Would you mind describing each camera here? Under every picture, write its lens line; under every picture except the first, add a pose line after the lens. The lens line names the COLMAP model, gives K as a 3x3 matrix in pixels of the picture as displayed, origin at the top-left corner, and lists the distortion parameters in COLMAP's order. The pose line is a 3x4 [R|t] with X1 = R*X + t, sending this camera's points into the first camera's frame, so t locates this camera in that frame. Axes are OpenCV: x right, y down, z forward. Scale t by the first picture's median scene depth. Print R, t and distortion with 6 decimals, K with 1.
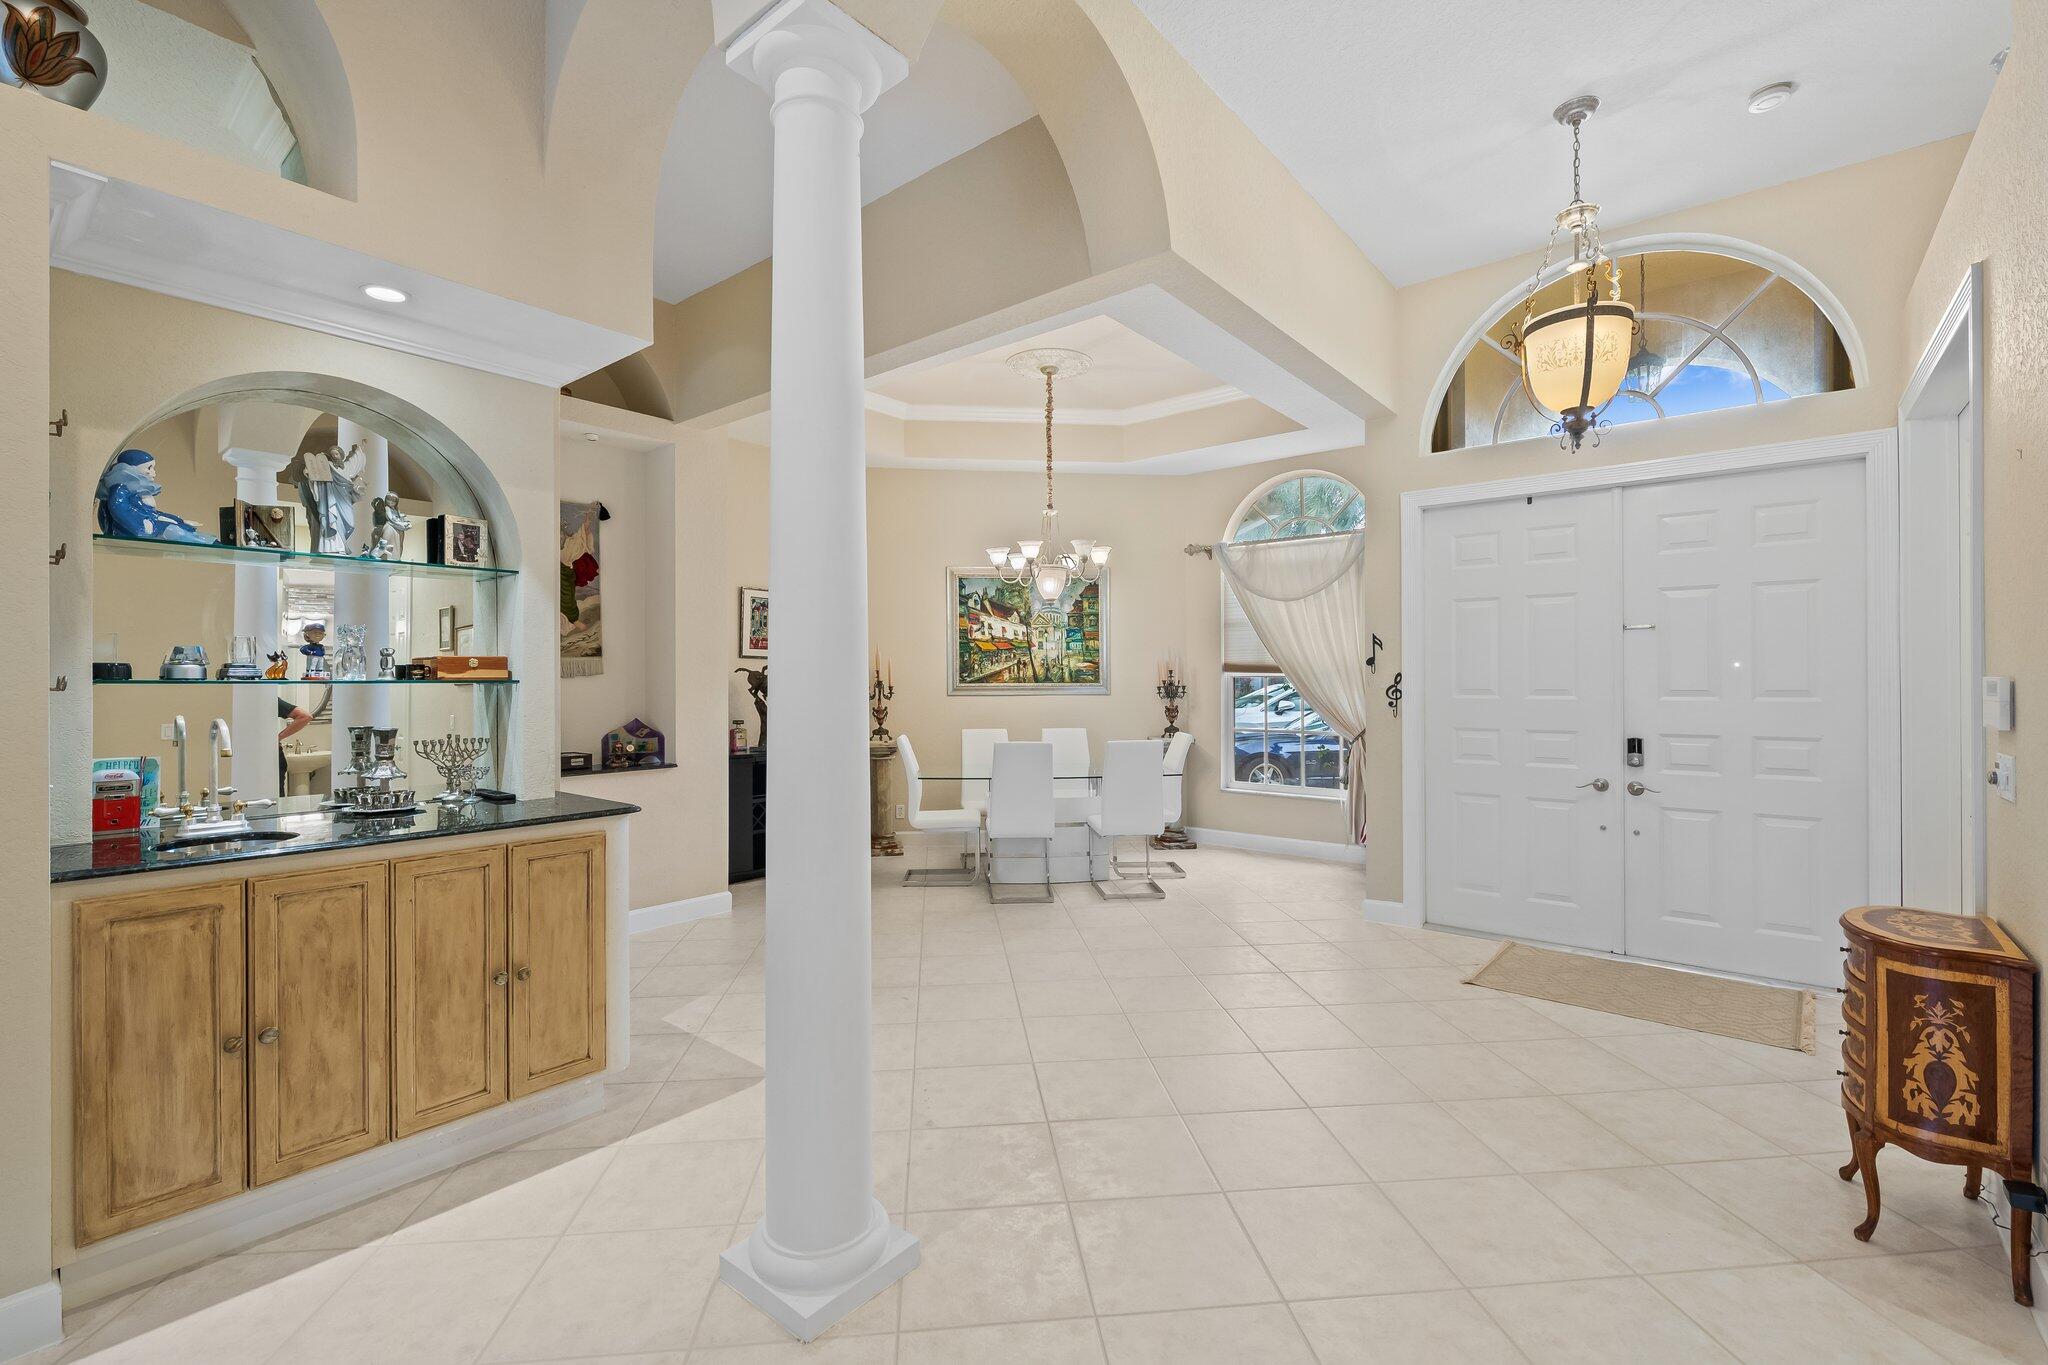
lens RADIAL K [[889.8, 0, 1022.0], [0, 889.8, 679.2], [0, 0, 1]] dist [0.009134, -0.004912]
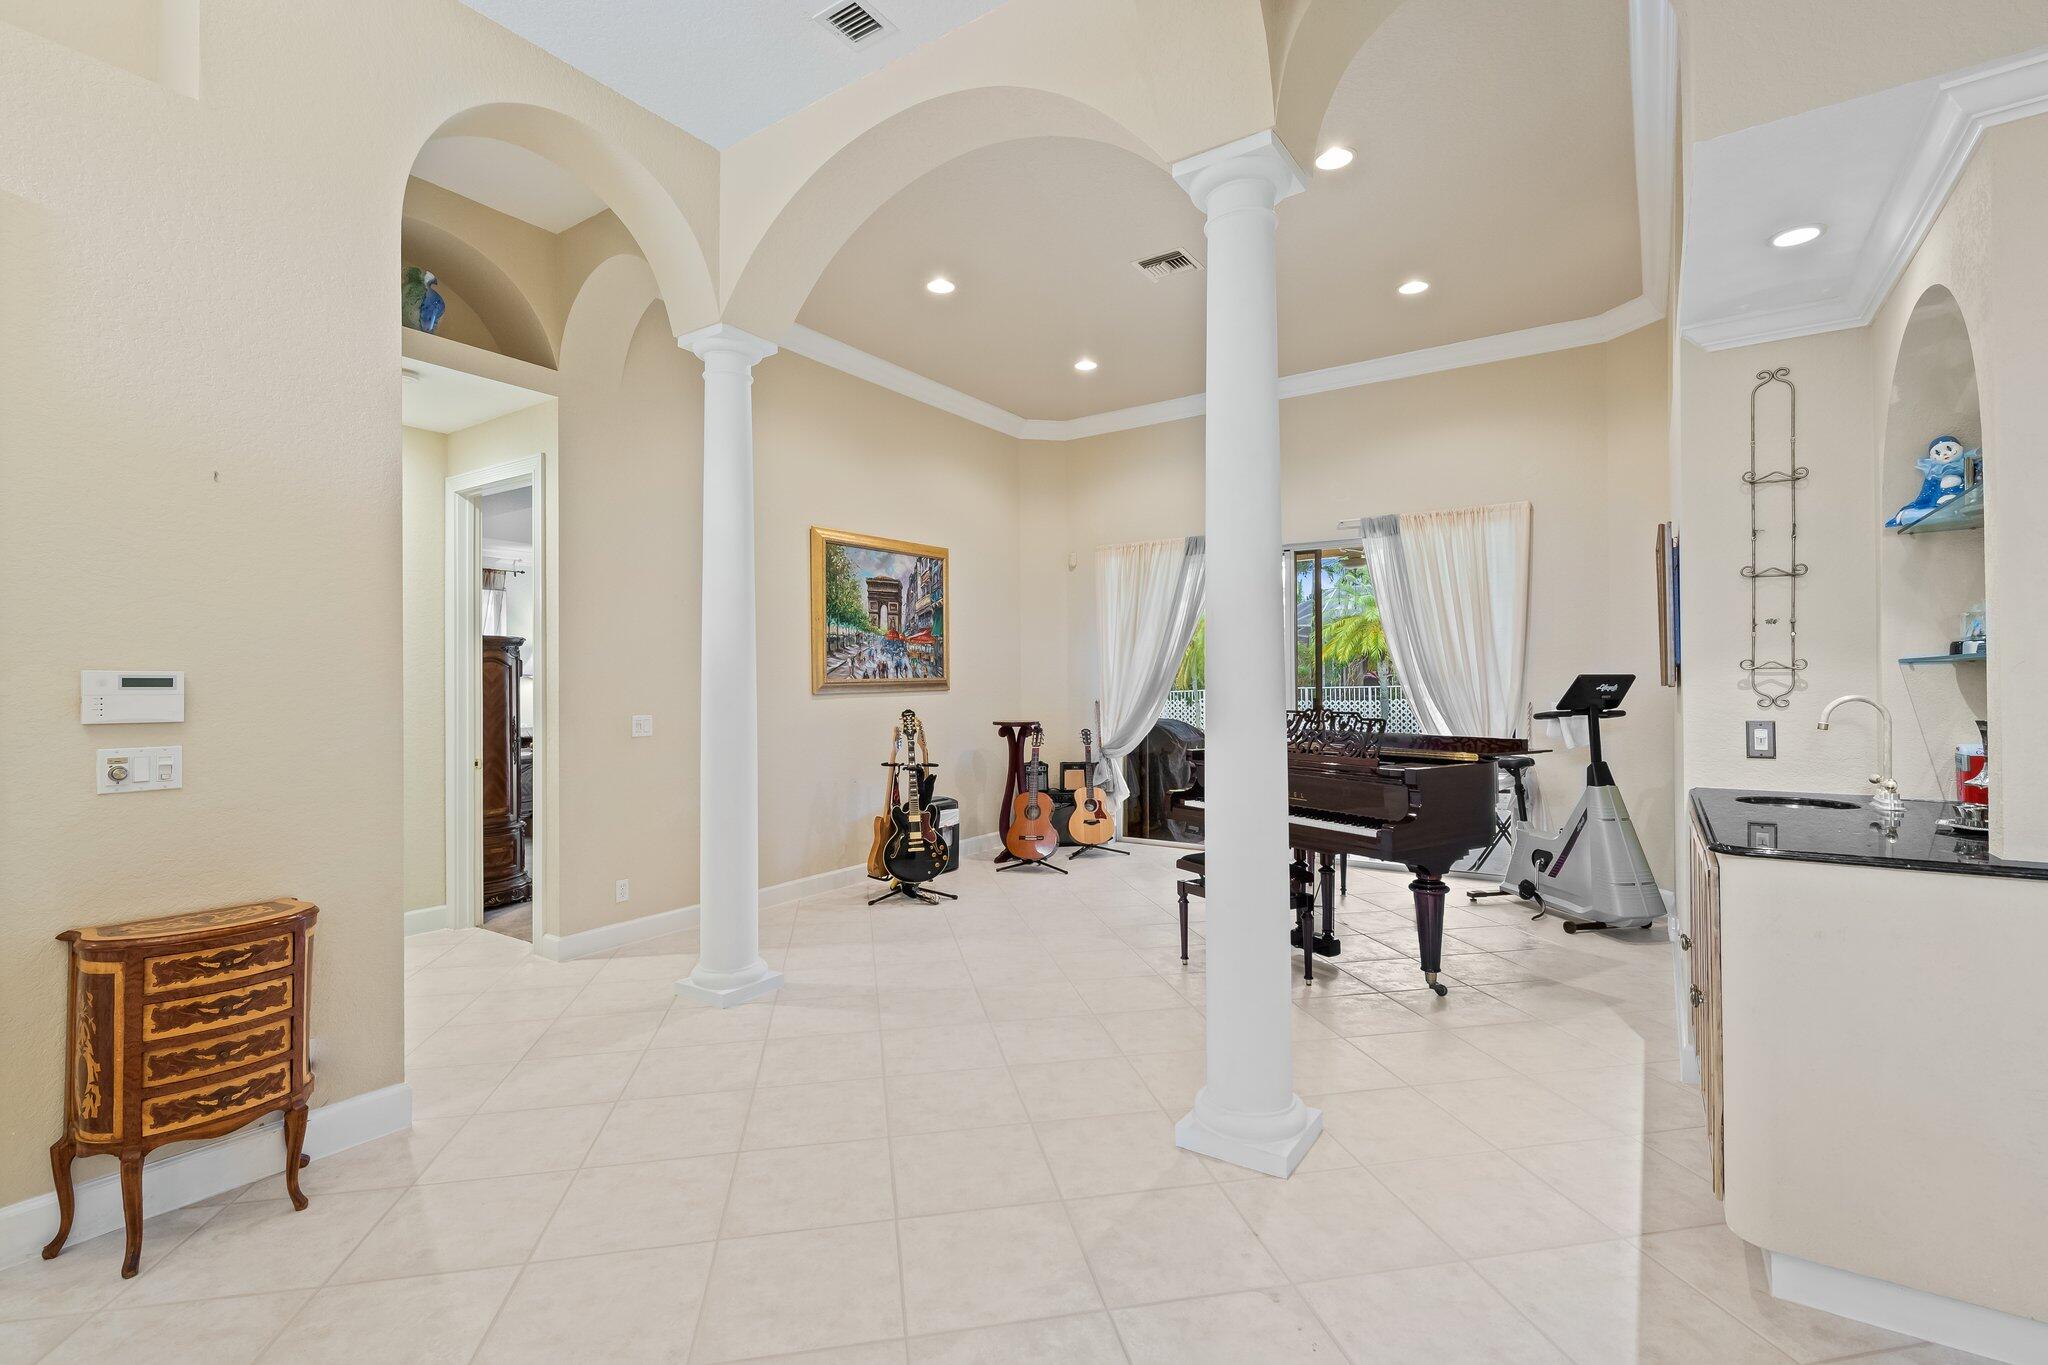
lens RADIAL K [[904.5, 0, 1036.7], [0, 904.5, 680.1], [0, 0, 1]] dist [0.010762, -0.005995]
pose [[-0.994527, 0.008802, -0.104112, 0.172439], [0.009489, 0.999936, -0.006113, 0.022869], [0.104052, -0.007068, -0.994547, 1.938358]]
